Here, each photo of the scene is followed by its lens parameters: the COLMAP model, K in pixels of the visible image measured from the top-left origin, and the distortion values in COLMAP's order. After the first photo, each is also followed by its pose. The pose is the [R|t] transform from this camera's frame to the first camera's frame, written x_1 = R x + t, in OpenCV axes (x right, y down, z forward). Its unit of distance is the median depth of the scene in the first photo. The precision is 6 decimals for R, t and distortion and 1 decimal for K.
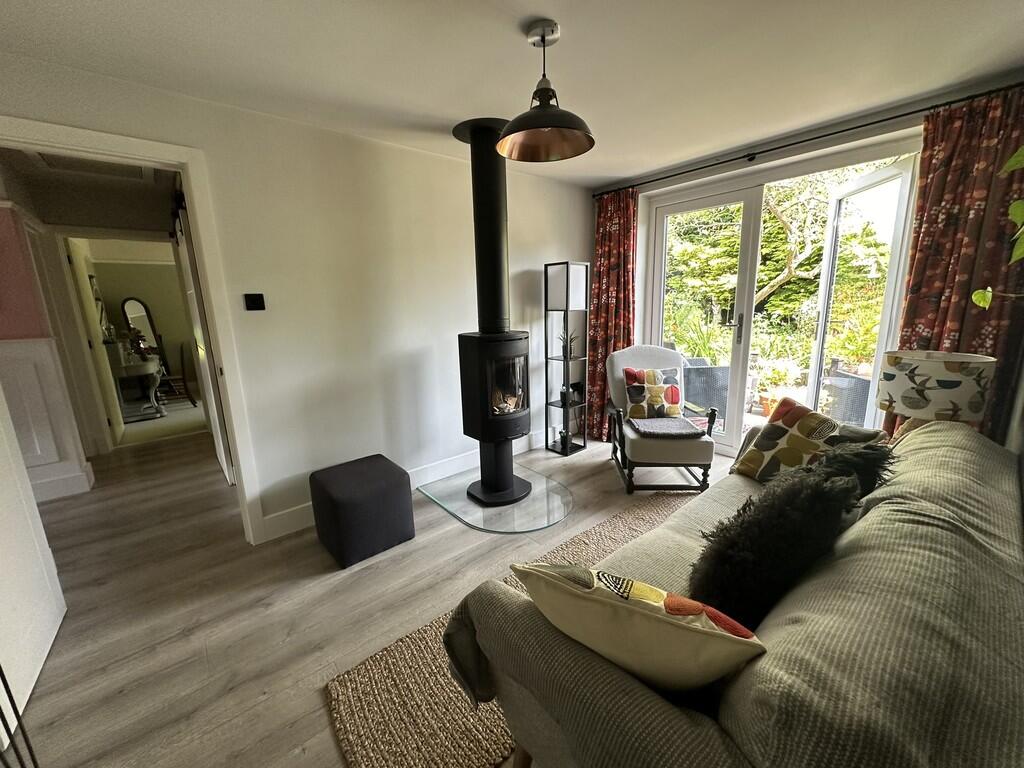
lens RADIAL K [[411.0, 0, 512.0], [0, 411.0, 384.0], [0, 0, 1]] dist [0.001059, 0.000012]
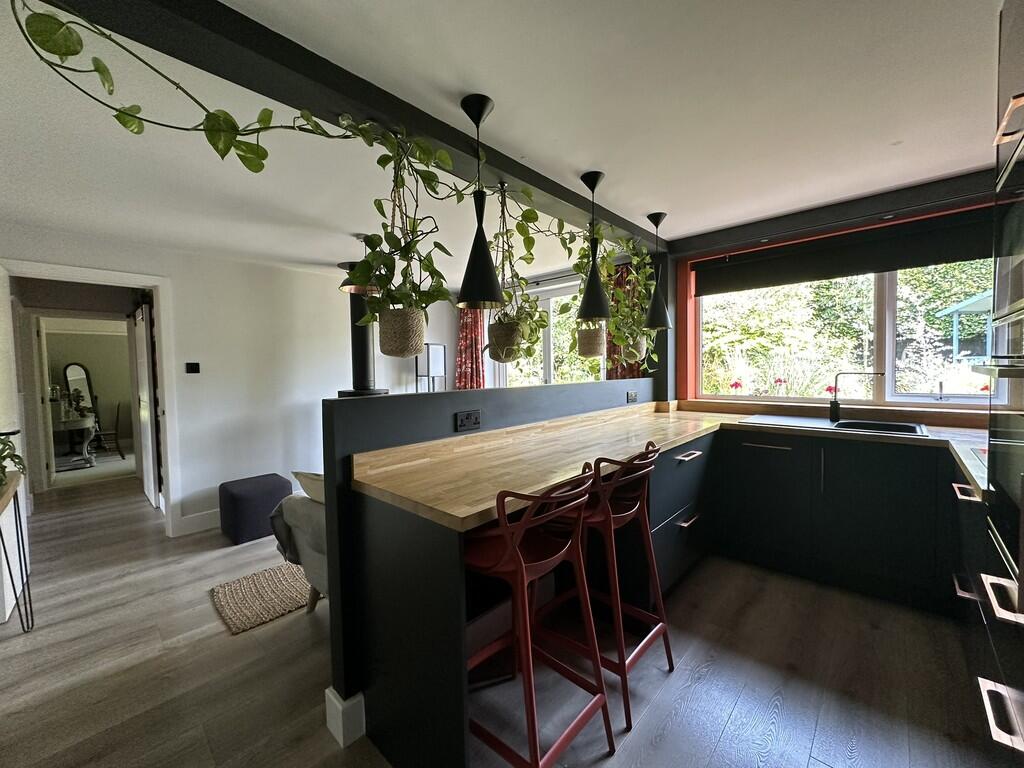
lens RADIAL K [[409.3, 0, 512.0], [0, 409.3, 384.0], [0, 0, 1]] dist [0.000645, 0.000148]
pose [[0.993588, 0.007087, 0.112838, 0.334704], [0.011543, 0.986460, -0.163596, 0.107324], [-0.112470, 0.163849, 0.980053, -0.538993]]
